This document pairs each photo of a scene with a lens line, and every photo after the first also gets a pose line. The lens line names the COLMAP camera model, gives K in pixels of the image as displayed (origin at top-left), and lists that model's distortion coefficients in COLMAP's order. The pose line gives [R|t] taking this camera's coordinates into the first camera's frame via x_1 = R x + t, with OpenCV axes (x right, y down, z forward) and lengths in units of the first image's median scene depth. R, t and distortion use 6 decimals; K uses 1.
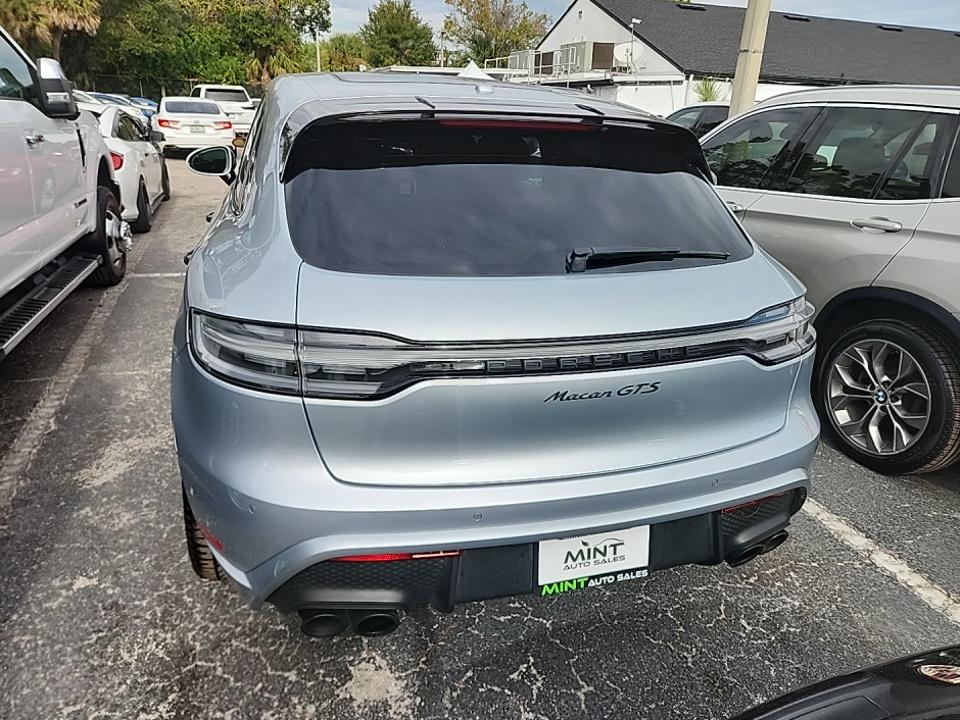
lens RADIAL K [[650.7, 0, 480.0], [0, 650.7, 360.0], [0, 0, 1]] dist [0.050528, -0.040714]
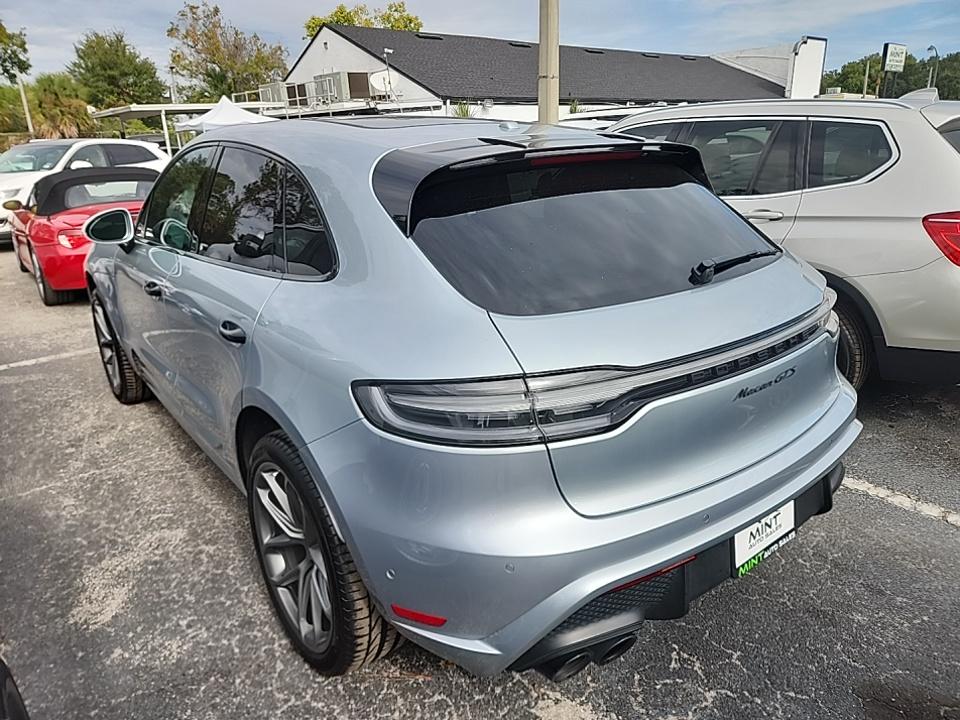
lens RADIAL K [[644.7, 0, 478.9], [0, 644.7, 371.7], [0, 0, 1]] dist [0.053519, -0.044805]
pose [[0.931616, -0.184532, 0.313111, -0.309660], [0.190121, 0.981676, 0.012872, -0.039313], [-0.309749, 0.047538, 0.949629, 0.042827]]
